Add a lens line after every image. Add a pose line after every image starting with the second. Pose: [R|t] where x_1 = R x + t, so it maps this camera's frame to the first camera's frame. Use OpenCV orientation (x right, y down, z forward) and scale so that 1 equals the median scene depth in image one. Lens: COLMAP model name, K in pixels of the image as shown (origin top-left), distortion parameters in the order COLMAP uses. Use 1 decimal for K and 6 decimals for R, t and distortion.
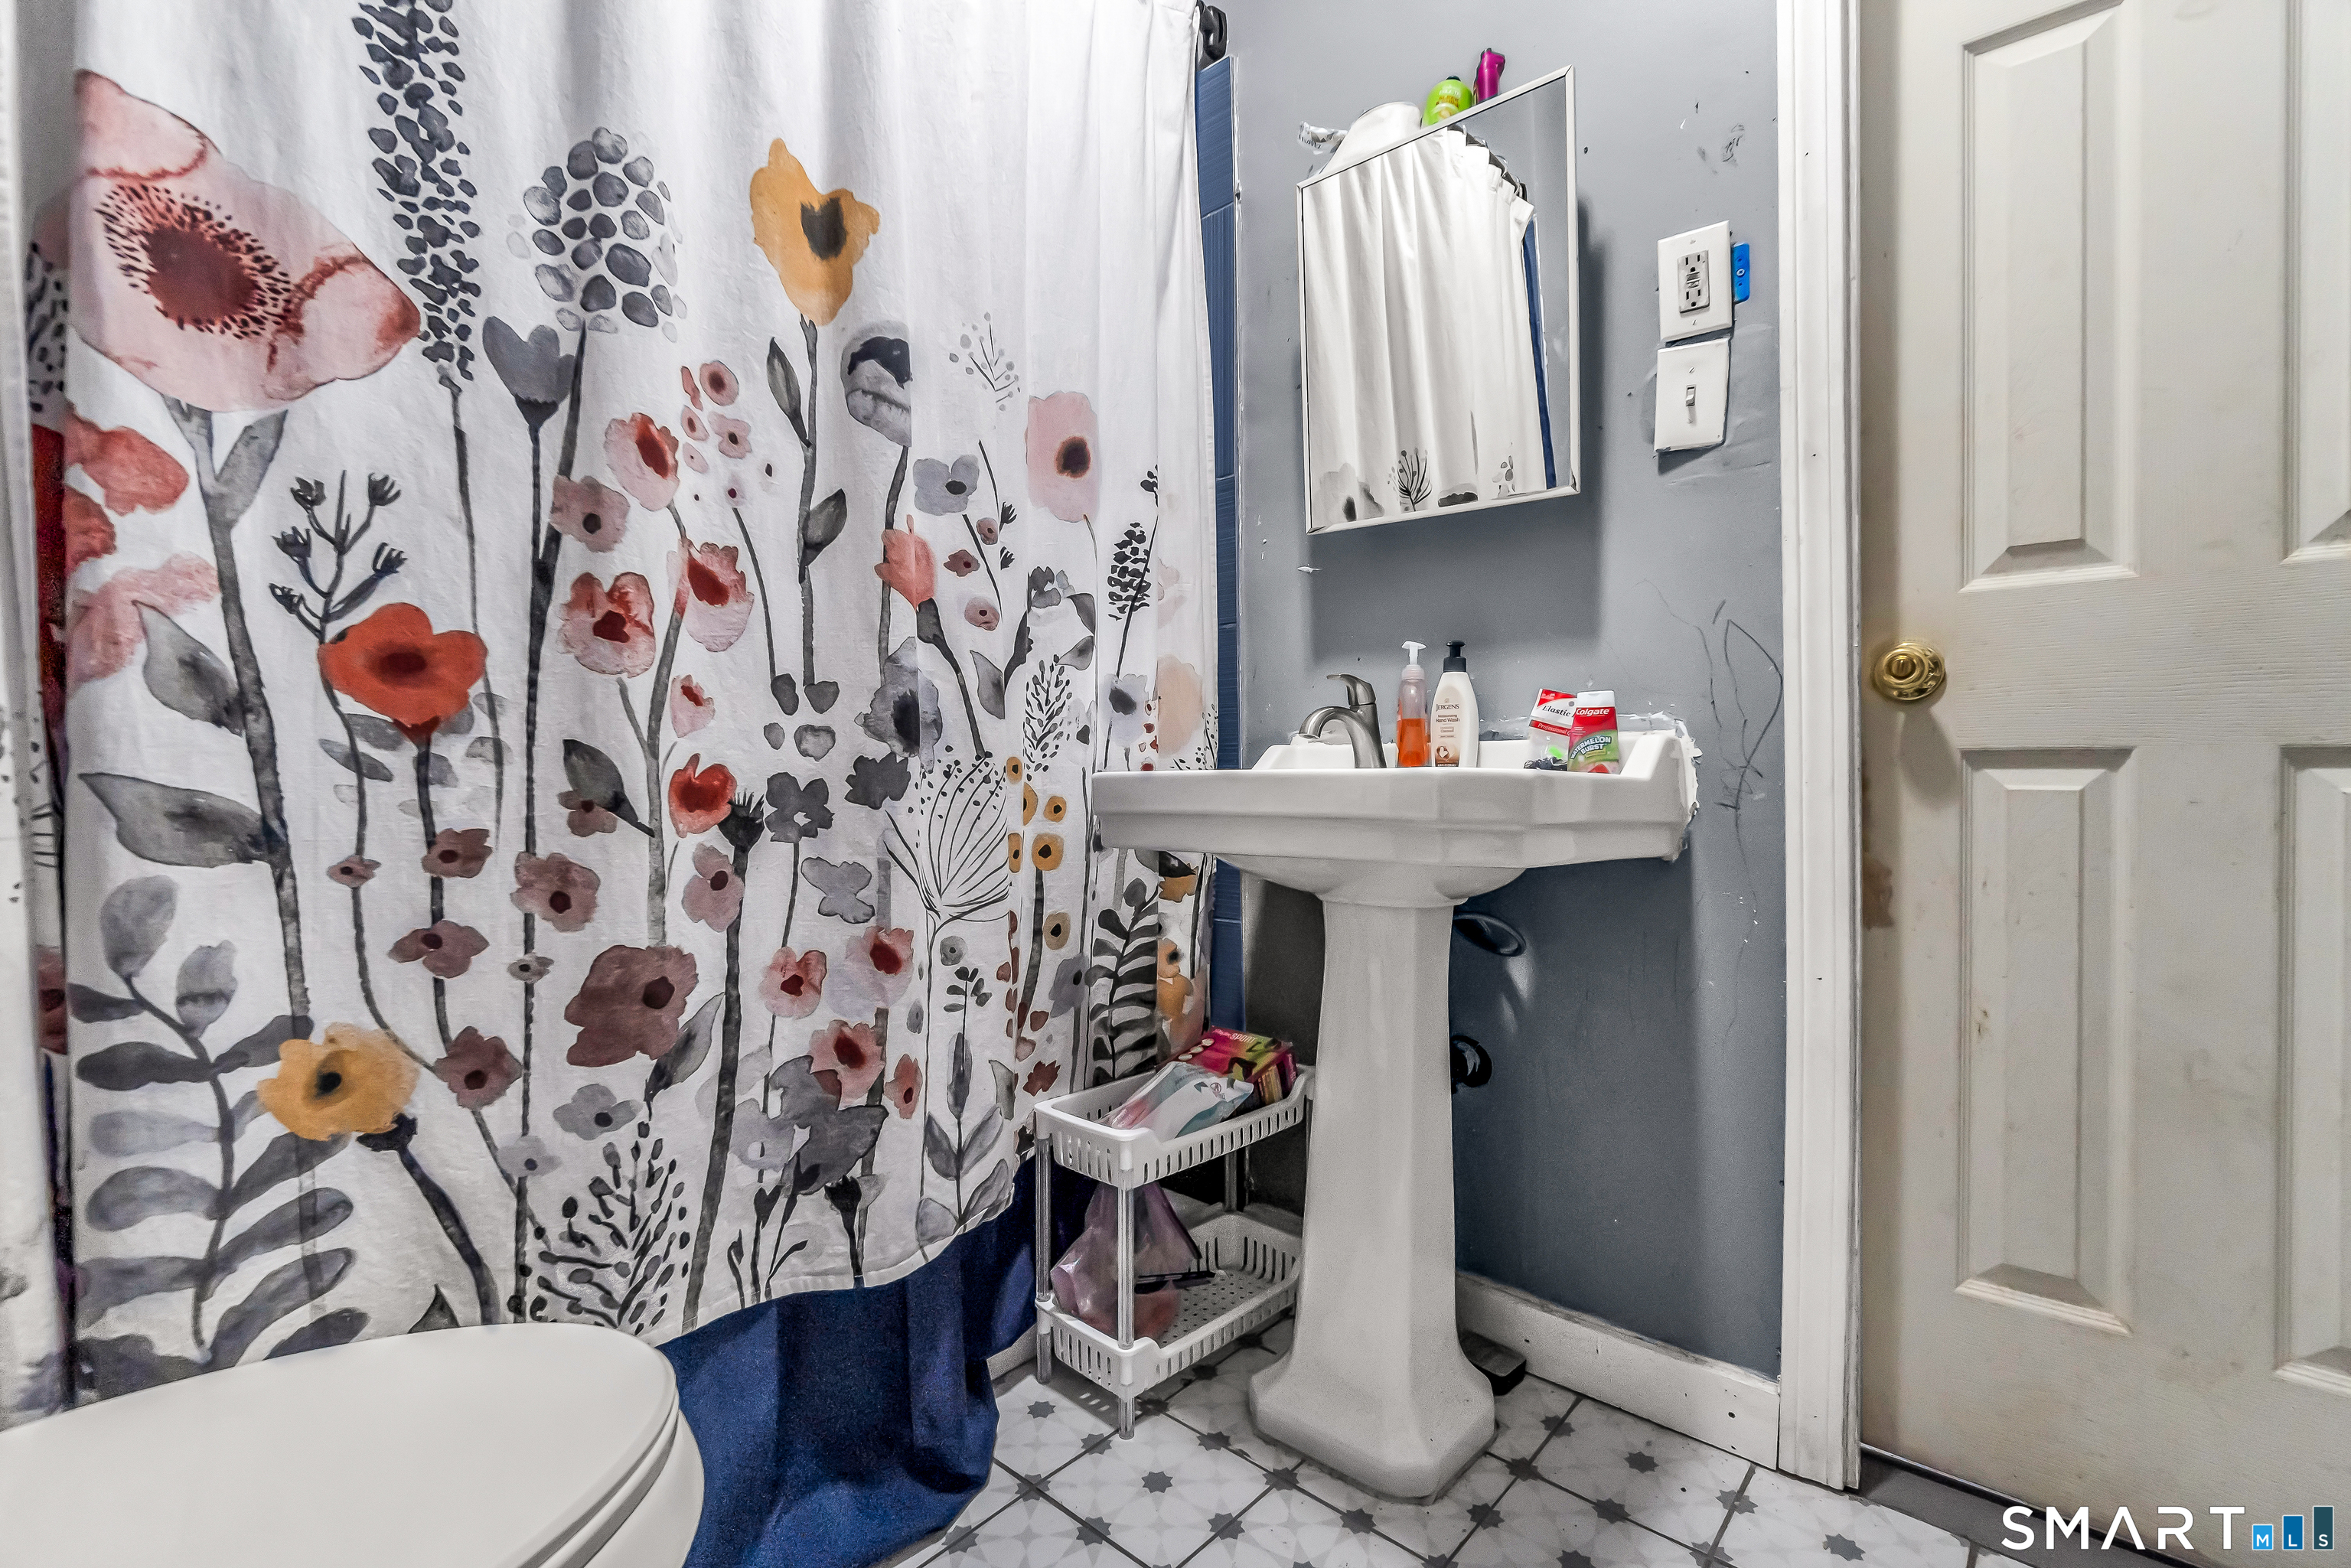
lens RADIAL K [[1034.9, 0, 1166.9], [0, 1034.9, 775.4], [0, 0, 1]] dist [0.001447, 0.000069]
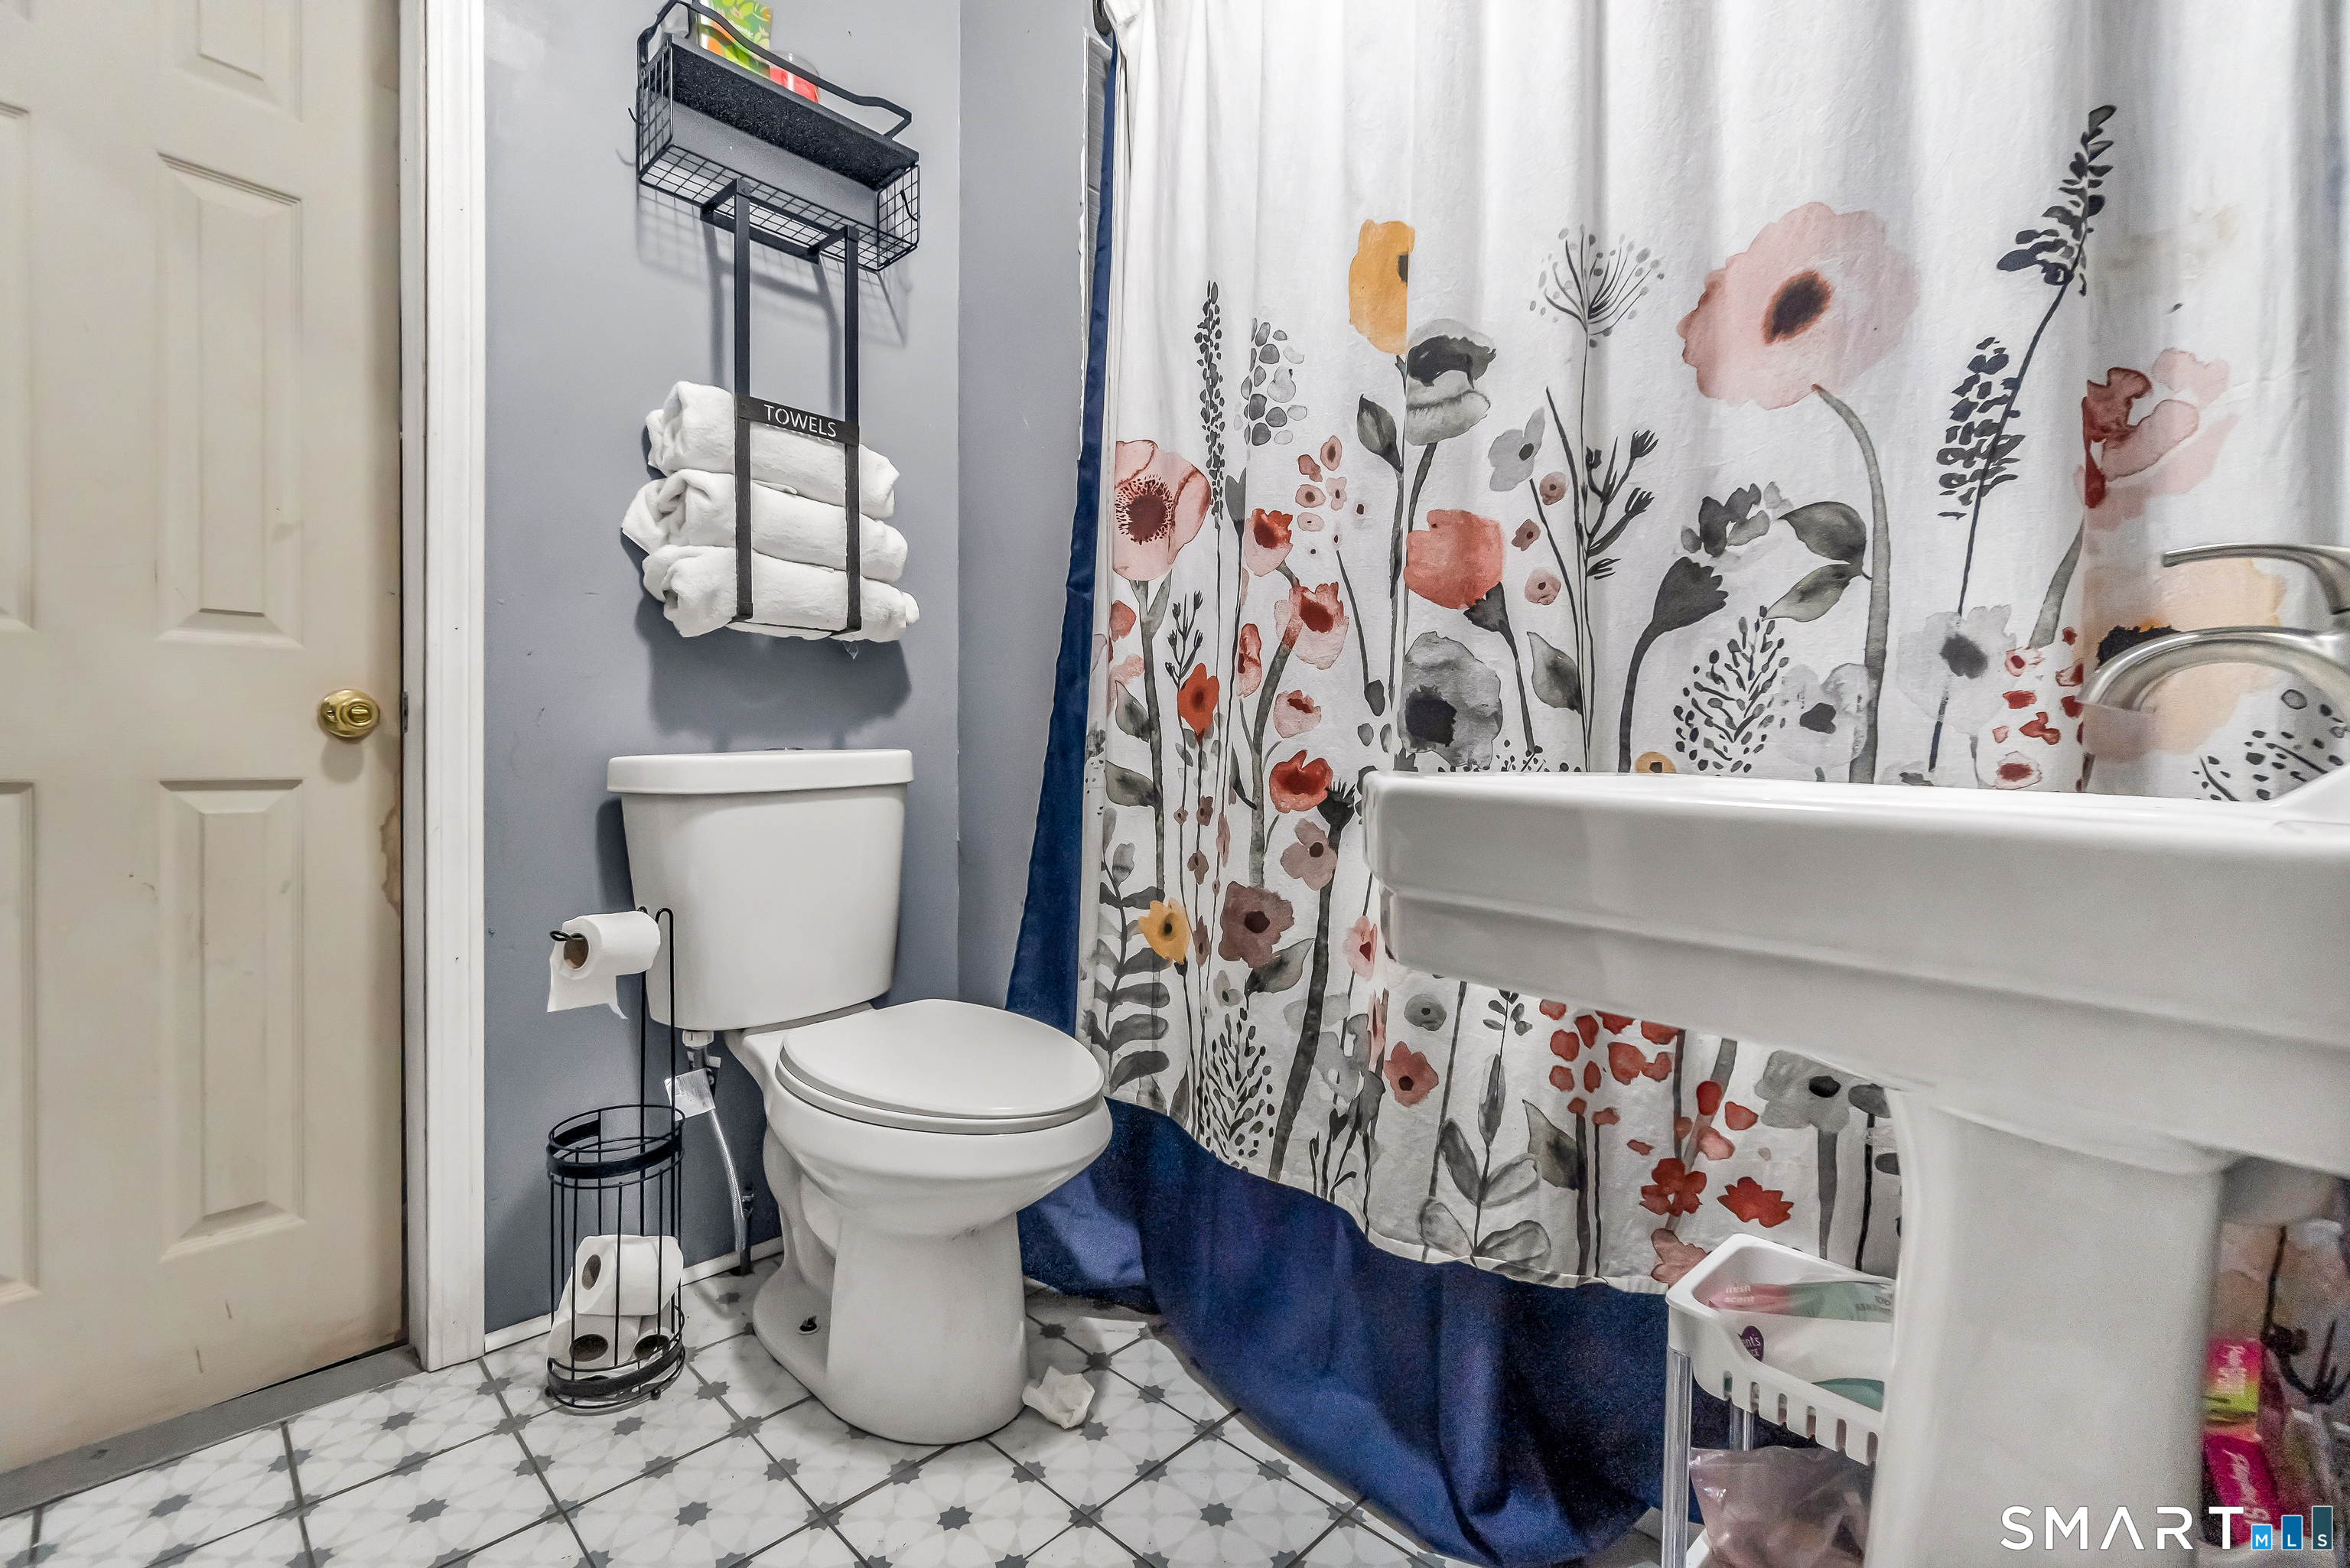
lens RADIAL K [[1034.4, 0, 1166.4], [0, 1034.4, 775.4], [0, 0, 1]] dist [0.001447, 0.000069]
pose [[-0.039202, 0.019834, -0.999034, 0.855977], [-0.018748, 0.999612, 0.020581, -0.012555], [0.999055, 0.019537, -0.038815, 0.882163]]
